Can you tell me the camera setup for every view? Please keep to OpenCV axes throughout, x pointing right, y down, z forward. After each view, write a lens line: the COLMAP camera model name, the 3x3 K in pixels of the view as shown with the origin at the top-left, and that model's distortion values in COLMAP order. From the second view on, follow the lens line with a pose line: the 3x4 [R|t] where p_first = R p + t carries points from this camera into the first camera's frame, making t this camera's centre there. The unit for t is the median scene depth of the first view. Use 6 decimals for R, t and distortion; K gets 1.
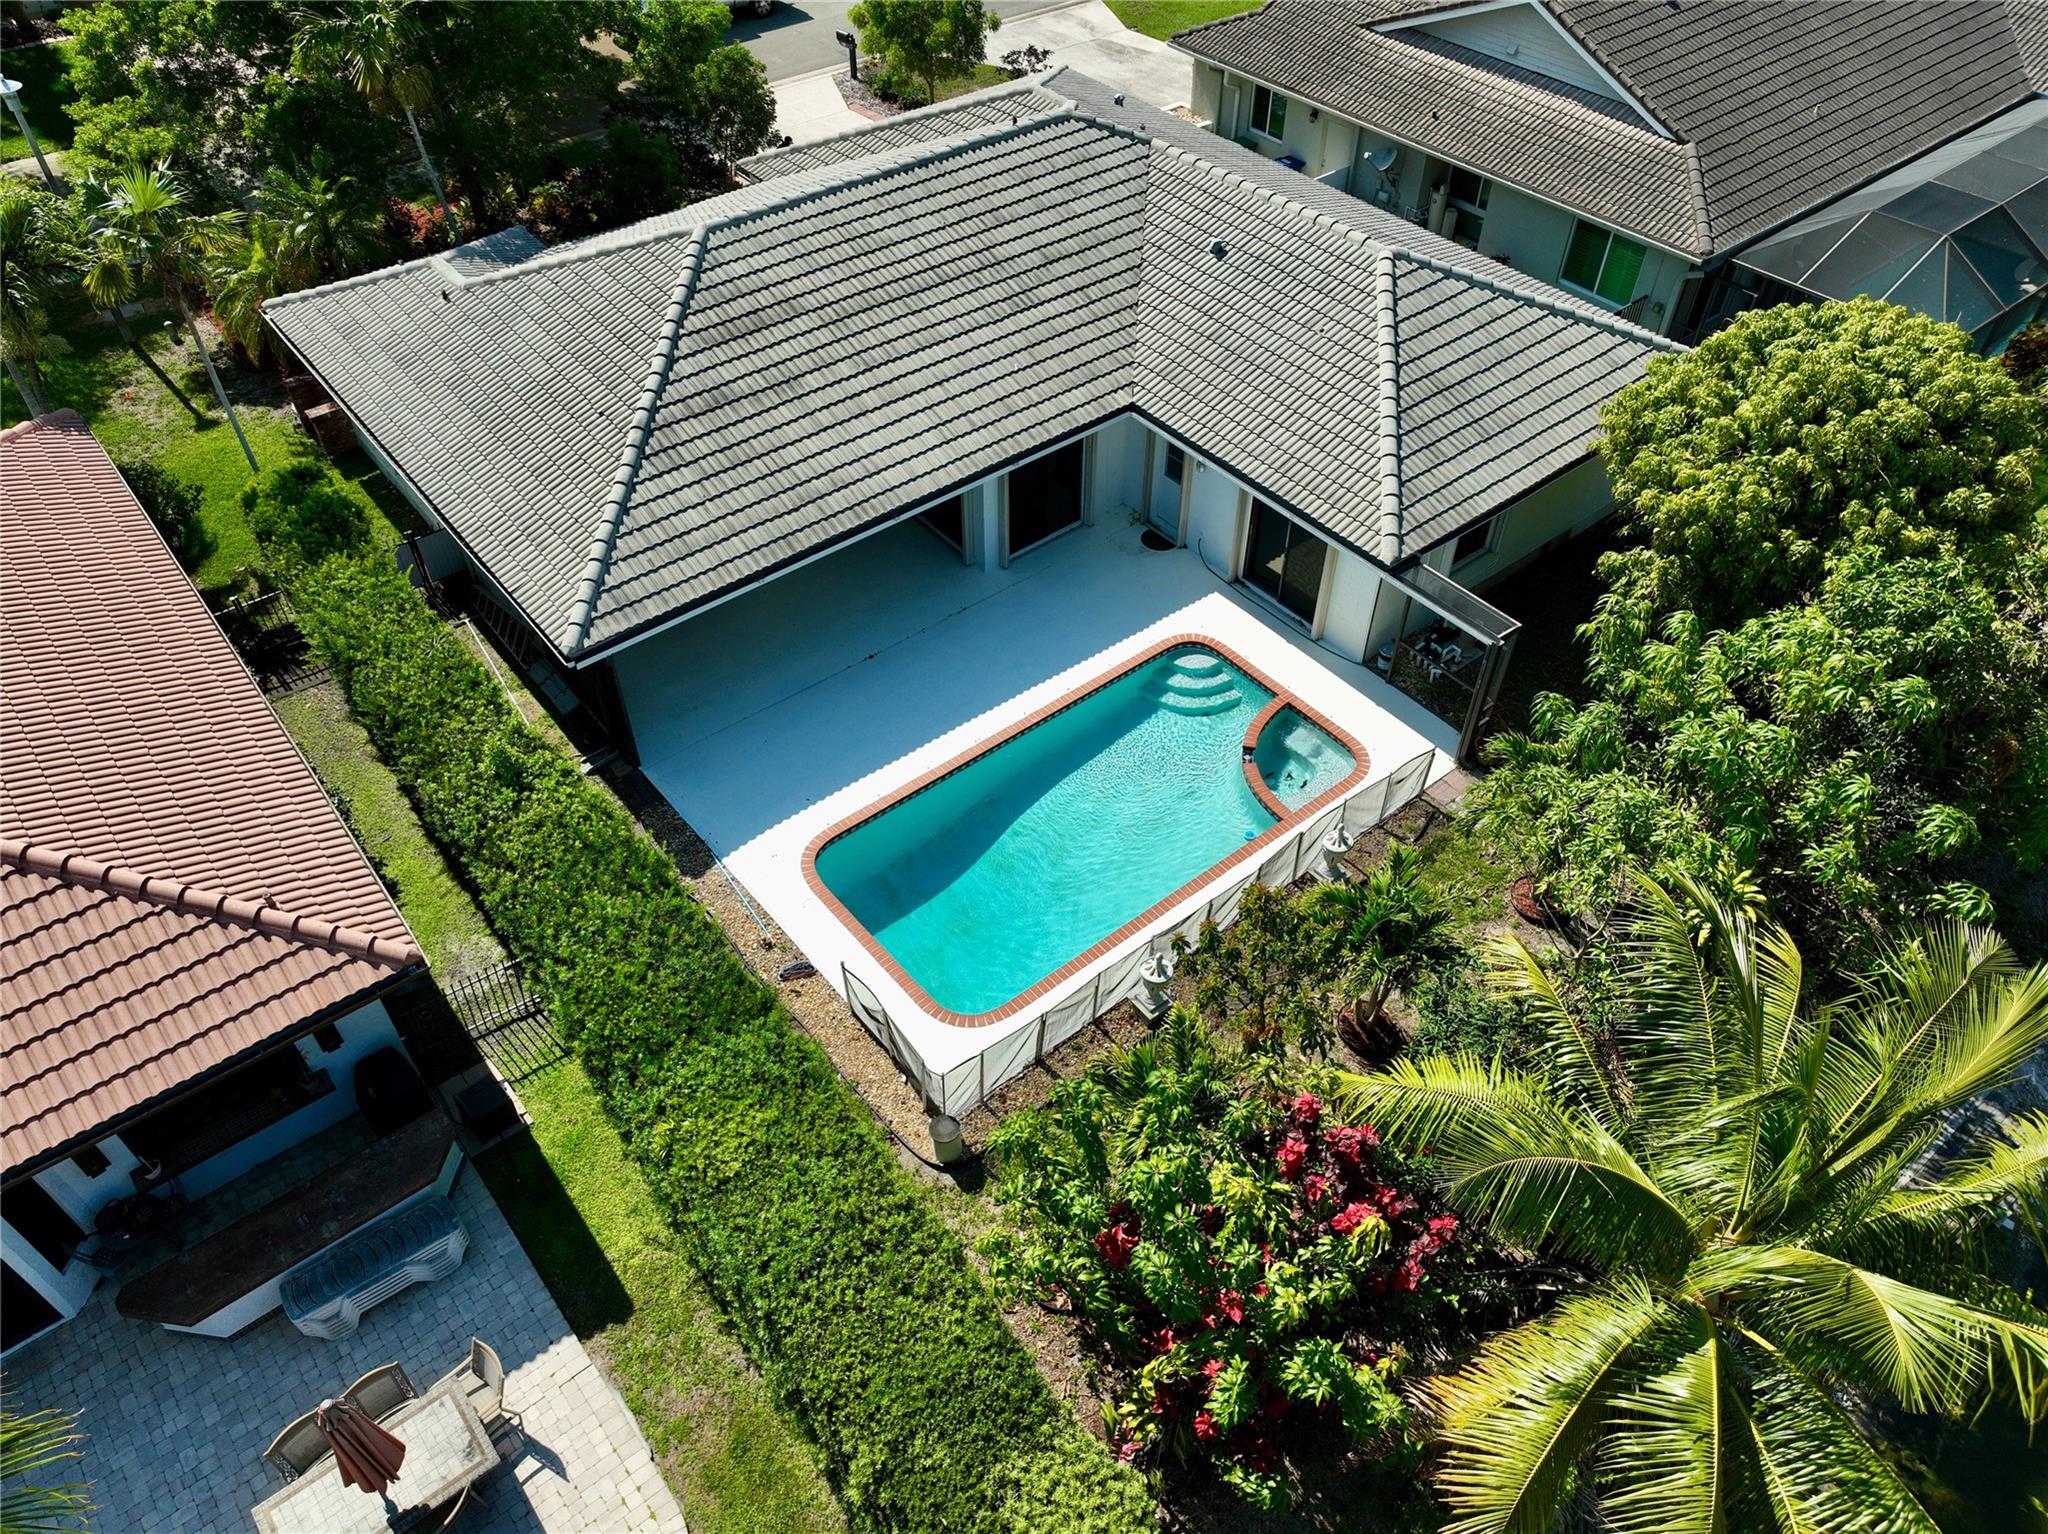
lens RADIAL K [[1455.4, 0, 1030.3], [0, 1455.4, 768.2], [0, 0, 1]] dist [-0.005957, 0.025486]
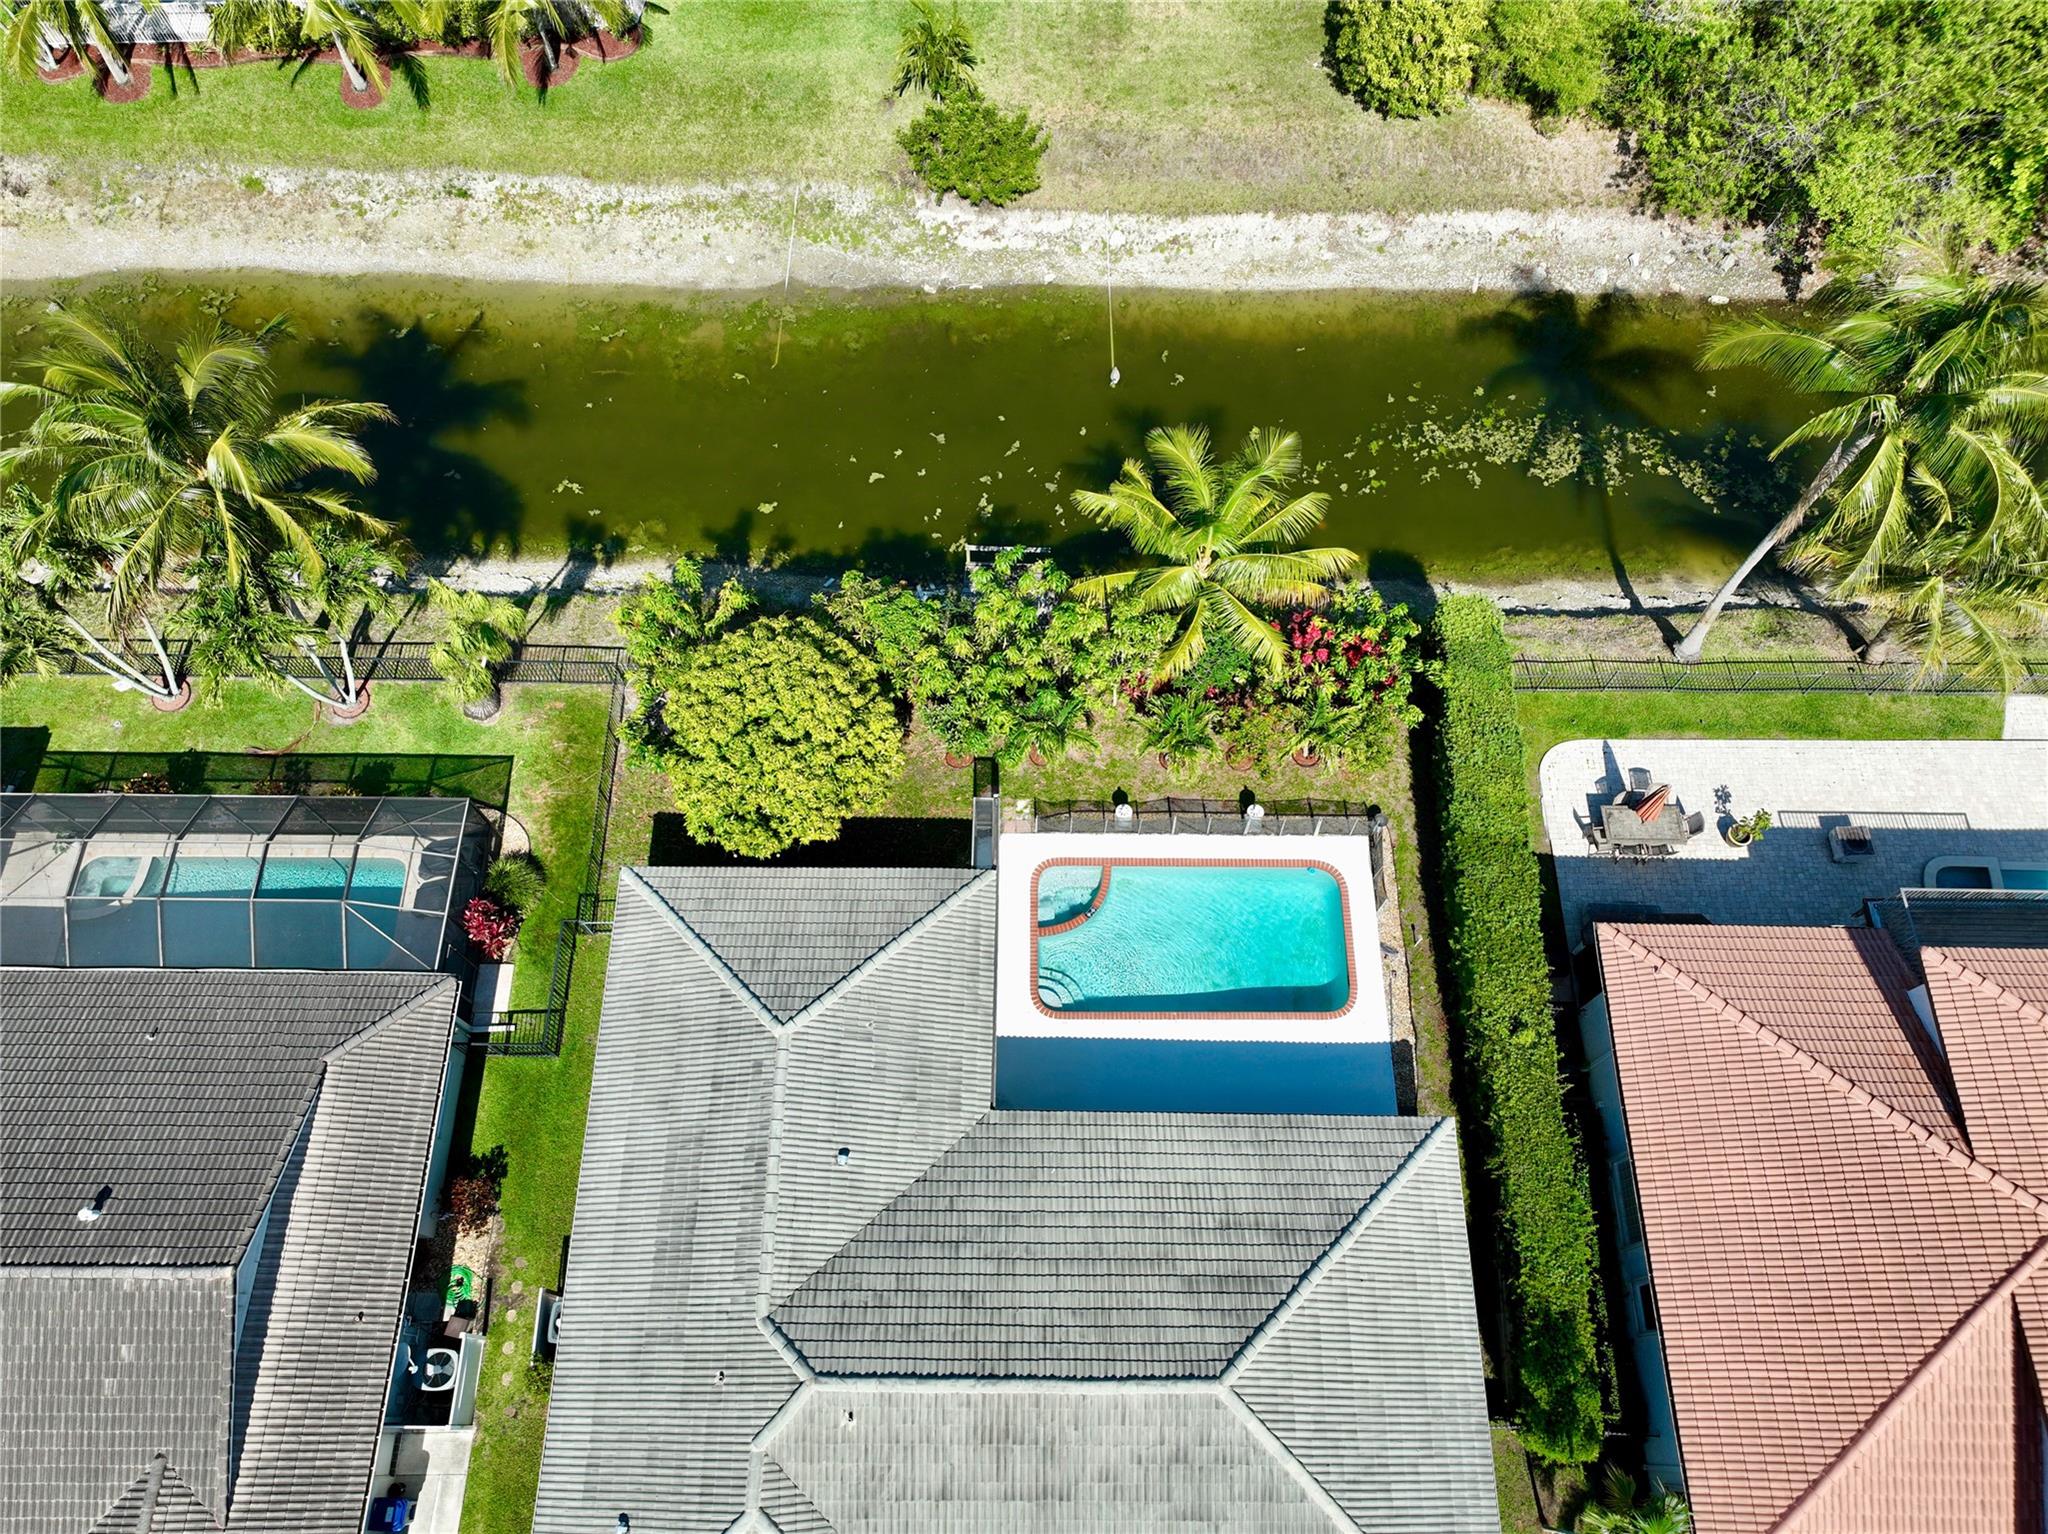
lens RADIAL K [[1455.4, 0, 1027.3], [0, 1455.4, 762.1], [0, 0, 1]] dist [-0.005957, 0.025486]
pose [[-0.773822, -0.575807, 0.263905, -0.143109], [0.443555, -0.195179, 0.874737, -1.544890], [-0.452171, 0.793947, 0.406436, 0.228719]]
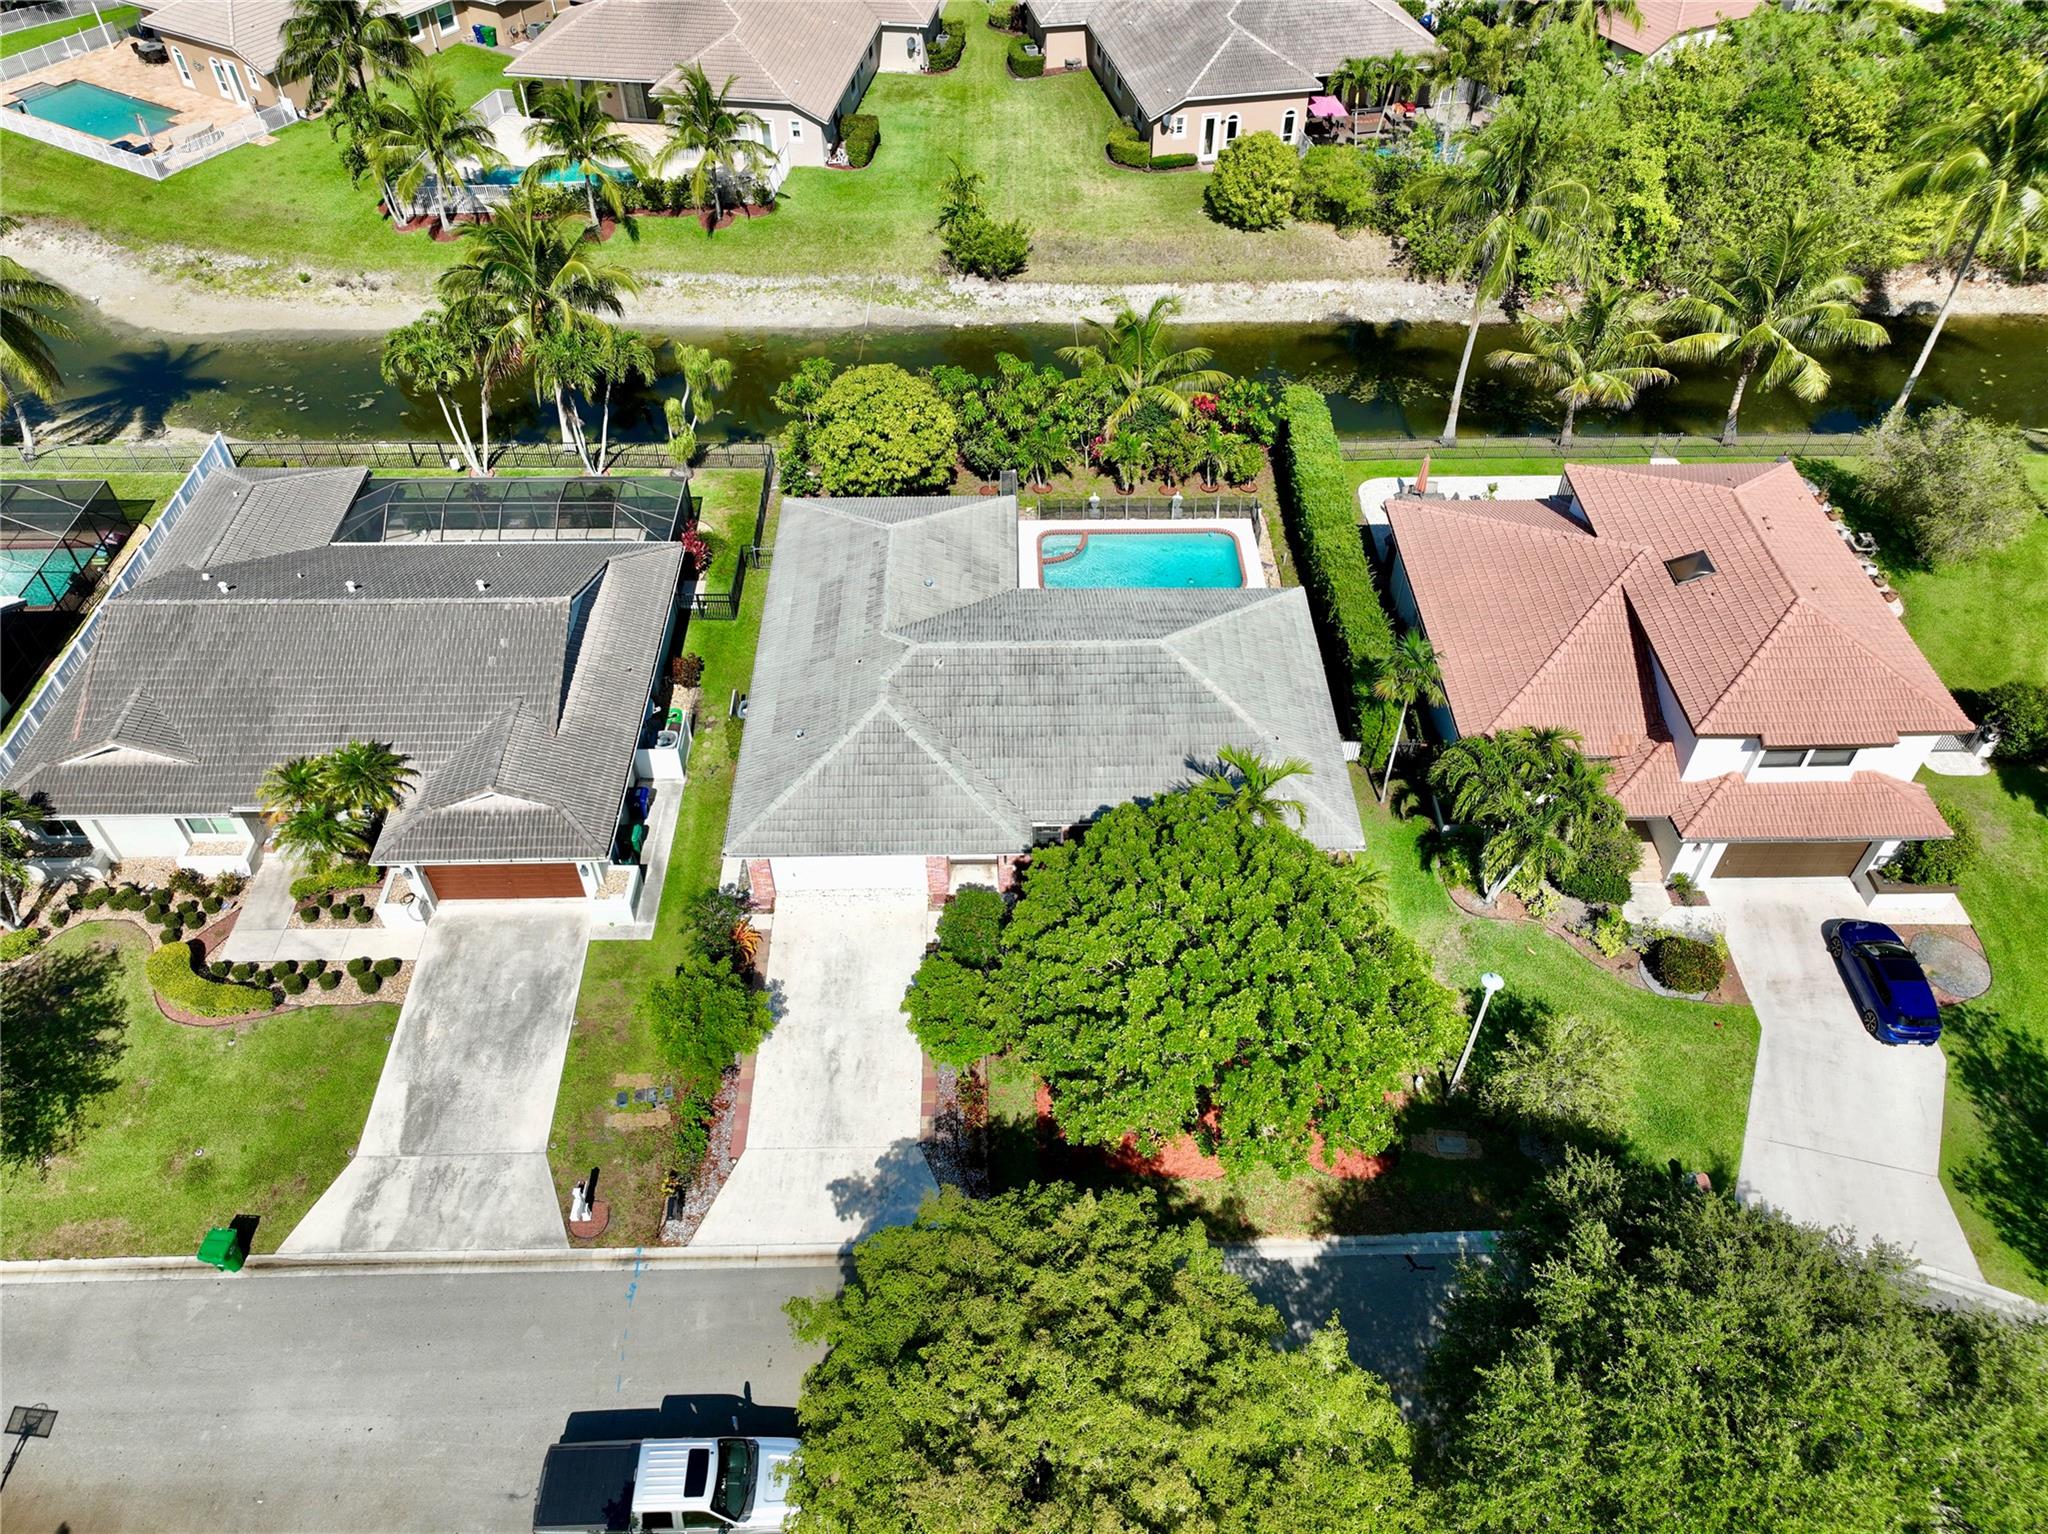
lens RADIAL K [[1455.4, 0, 1021.7], [0, 1455.4, 781.1], [0, 0, 1]] dist [-0.005957, 0.025486]
pose [[-0.788306, -0.440914, 0.429148, -1.142026], [0.432228, 0.099556, 0.896252, -2.482110], [-0.437895, 0.892011, 0.112095, 1.183047]]
